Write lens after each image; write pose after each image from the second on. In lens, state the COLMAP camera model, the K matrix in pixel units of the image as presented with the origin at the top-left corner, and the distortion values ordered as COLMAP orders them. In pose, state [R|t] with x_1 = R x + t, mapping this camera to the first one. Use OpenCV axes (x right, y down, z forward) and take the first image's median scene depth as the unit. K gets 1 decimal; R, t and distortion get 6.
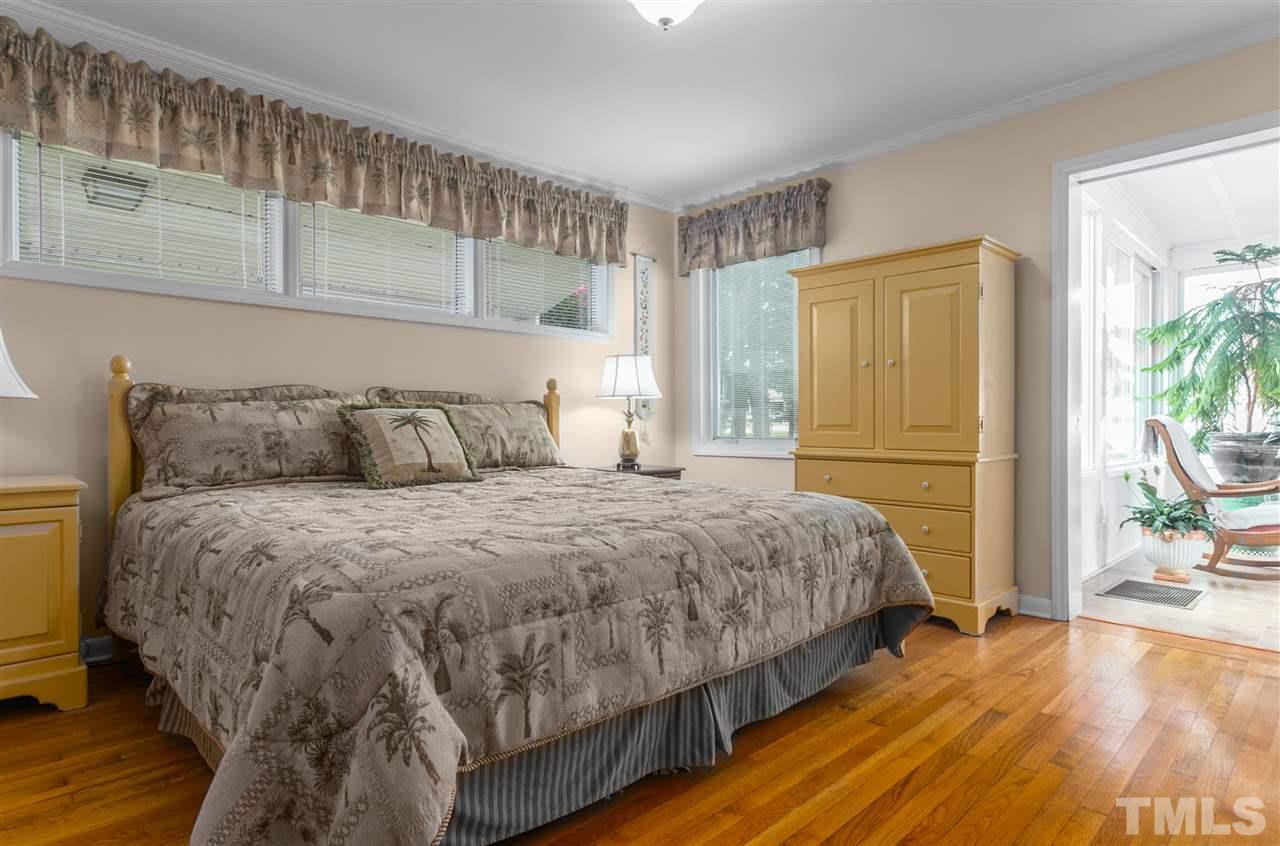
lens RADIAL K [[678.1, 0, 640.0], [0, 678.1, 423.0], [0, 0, 1]] dist [-0.003331, -0.000324]
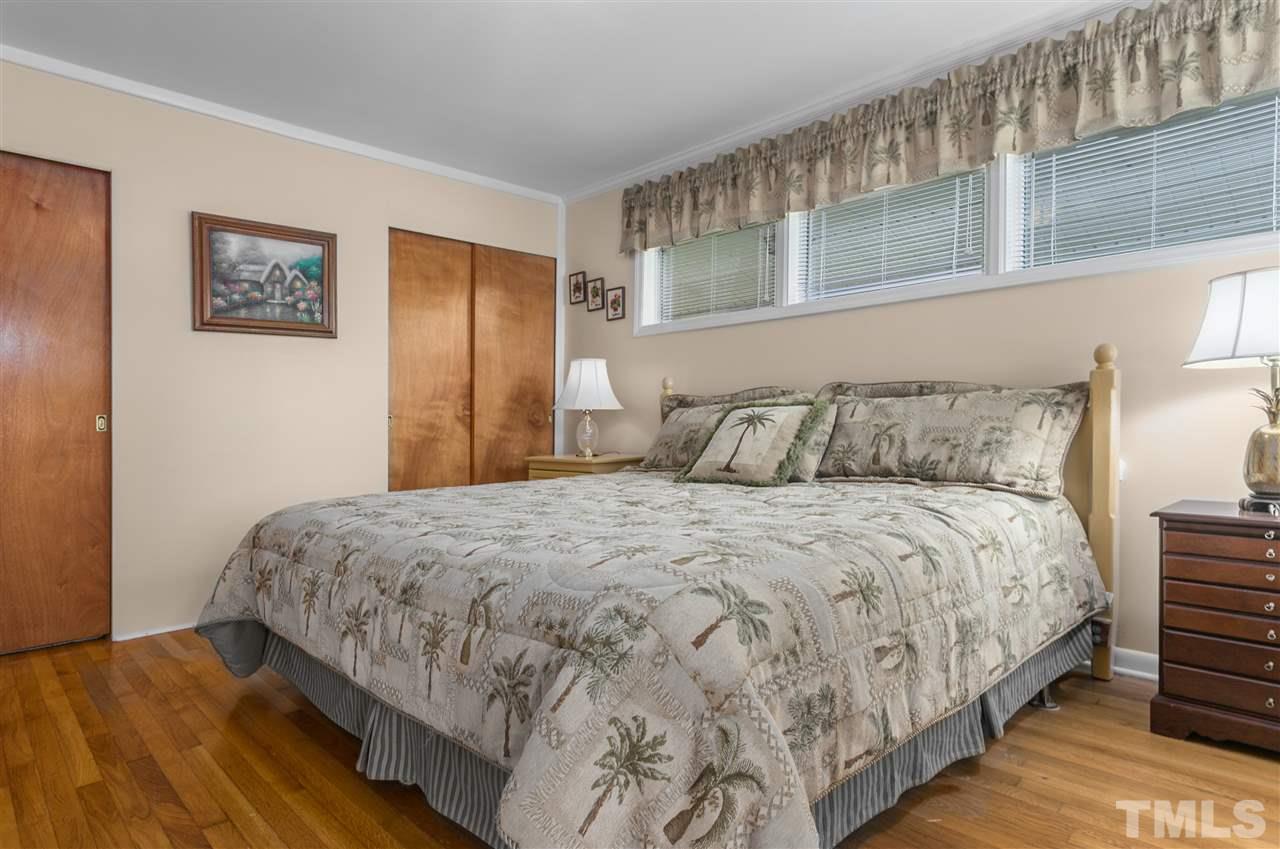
lens RADIAL K [[681.2, 0, 640.0], [0, 681.2, 424.5], [0, 0, 1]] dist [0.000727, -0.000020]
pose [[0.034274, 0.002183, -0.999410, 0.561029], [0.012486, 0.999919, 0.002612, -0.000748], [0.999334, -0.012568, 0.034244, 0.689409]]
